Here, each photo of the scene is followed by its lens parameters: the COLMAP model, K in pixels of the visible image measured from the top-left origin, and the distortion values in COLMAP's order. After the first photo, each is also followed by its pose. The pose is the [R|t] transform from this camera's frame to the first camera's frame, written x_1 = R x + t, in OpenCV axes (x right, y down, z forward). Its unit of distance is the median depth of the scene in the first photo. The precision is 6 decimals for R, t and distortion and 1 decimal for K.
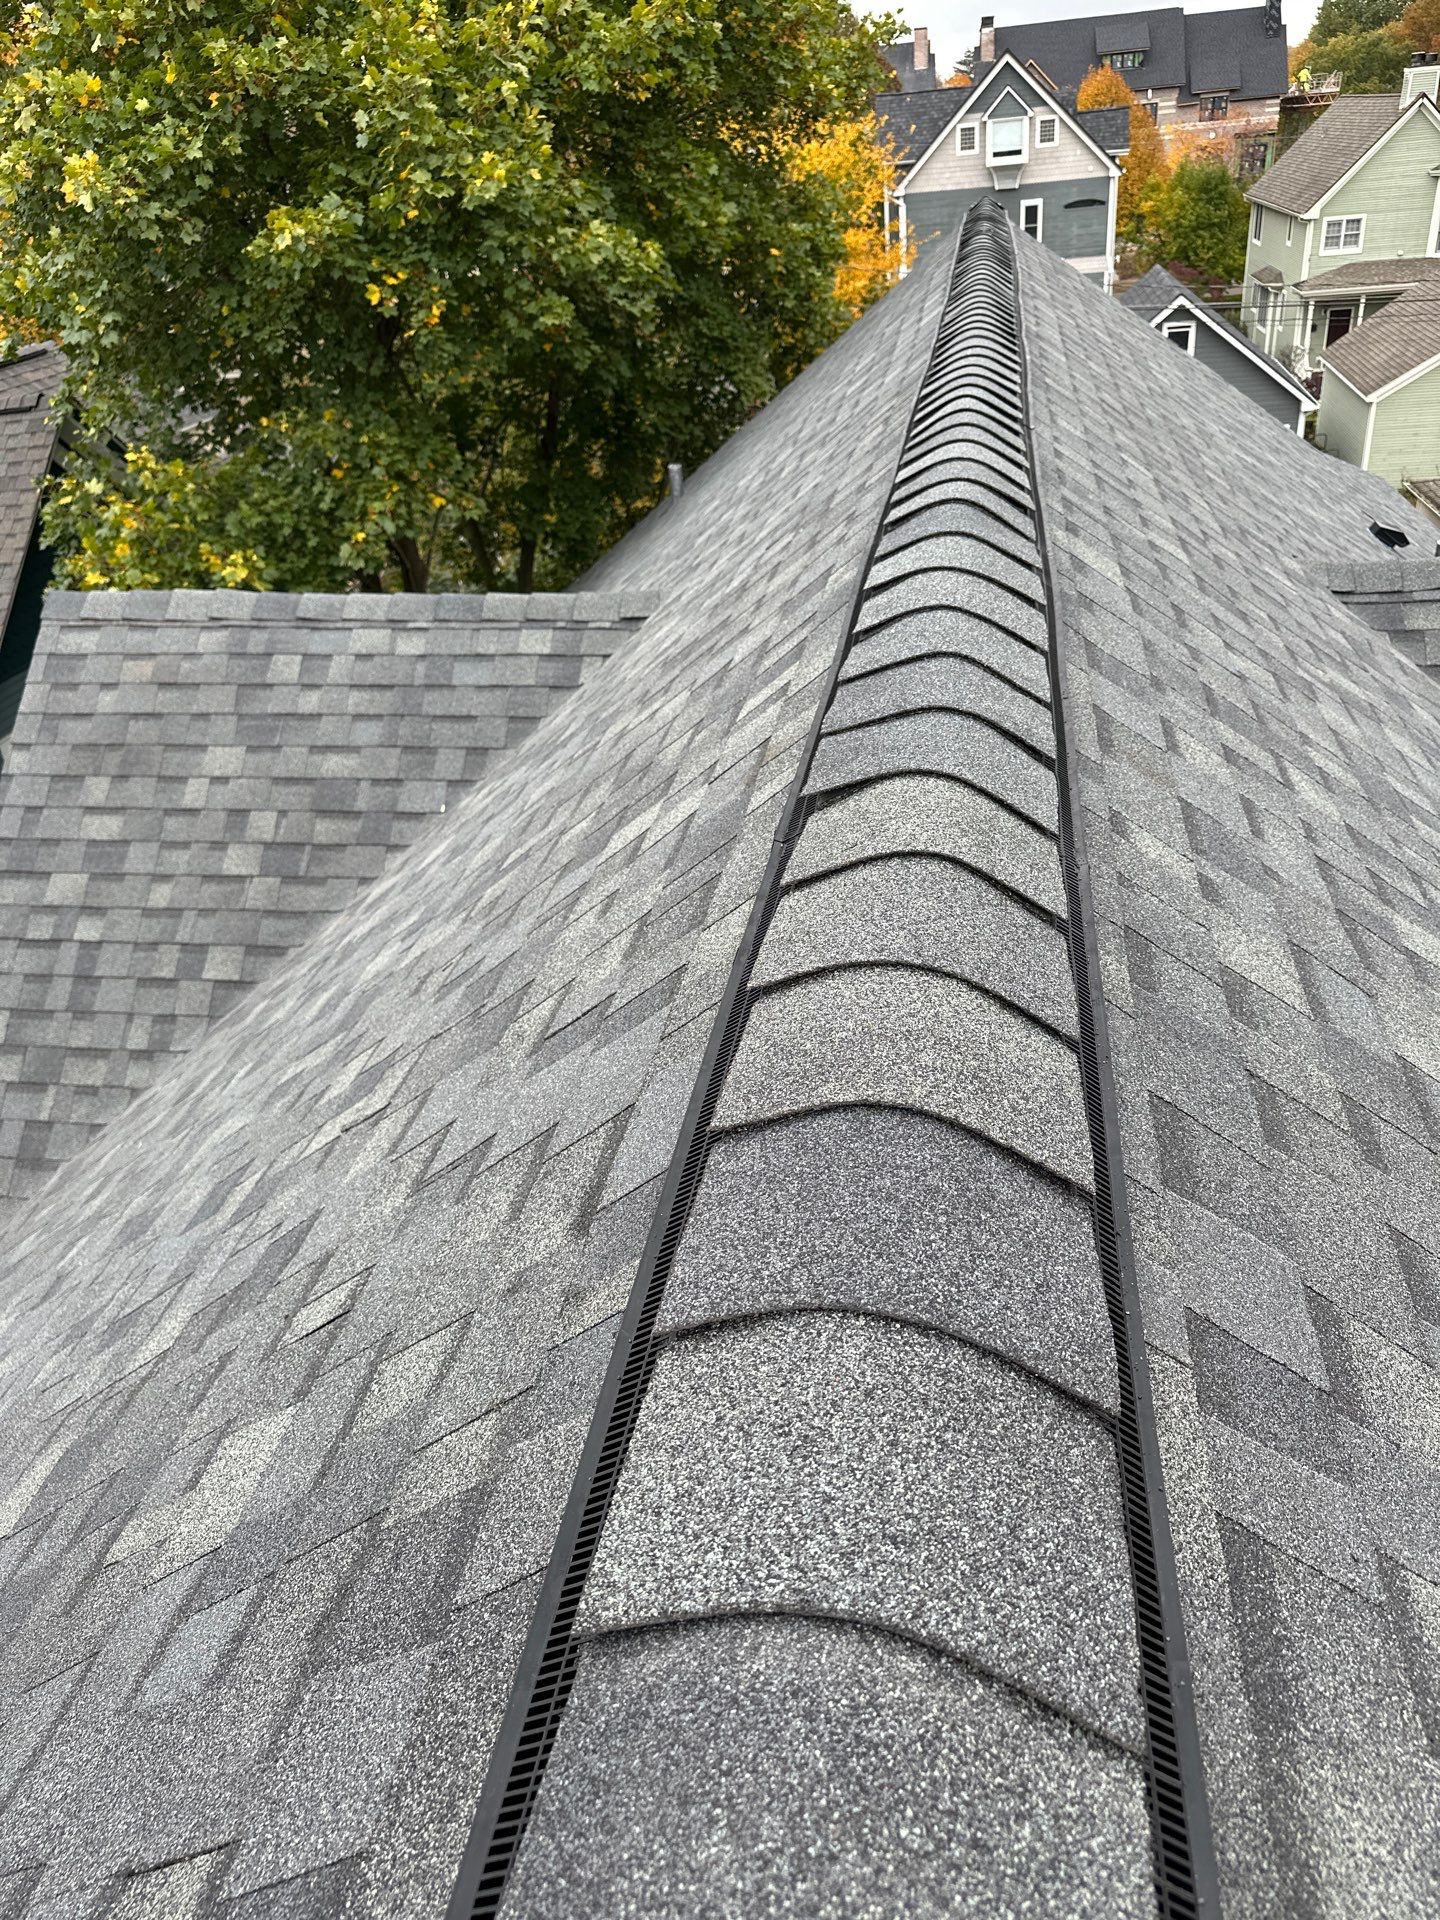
lens RADIAL K [[1370.8, 0, 724.4], [0, 1370.8, 955.7], [0, 0, 1]] dist [0.004695, 0.004286]
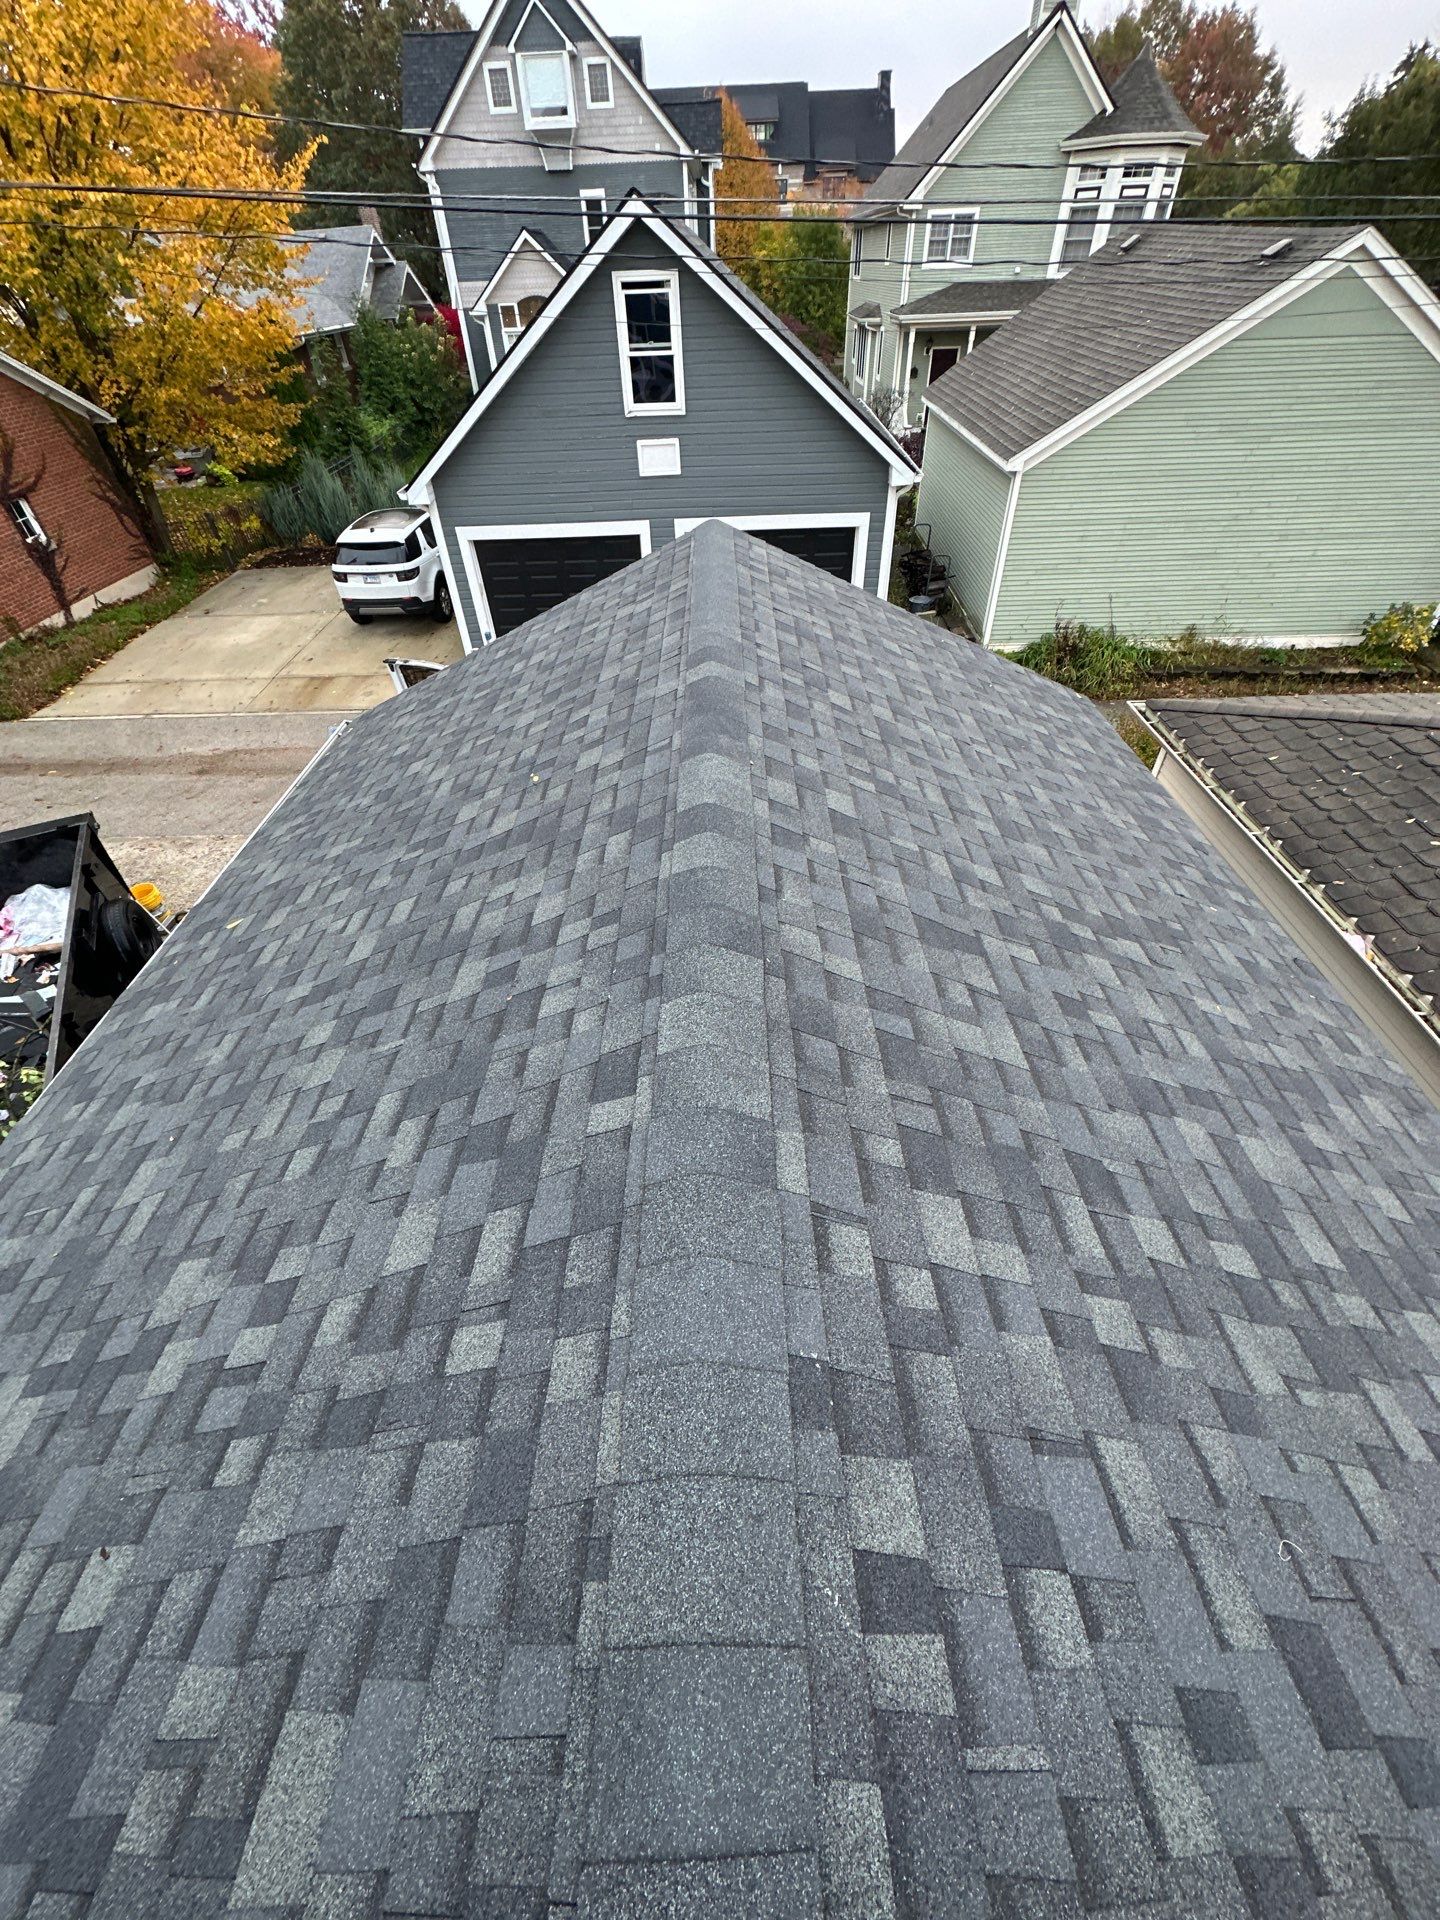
lens RADIAL K [[778.9, 0, 709.2], [0, 778.9, 961.0], [0, 0, 1]] dist [0.001824, -0.000912]
pose [[0.986616, -0.063535, 0.150173, 0.199715], [0.034651, 0.981625, 0.187647, -0.187316], [-0.159336, -0.179932, 0.970689, 0.466807]]
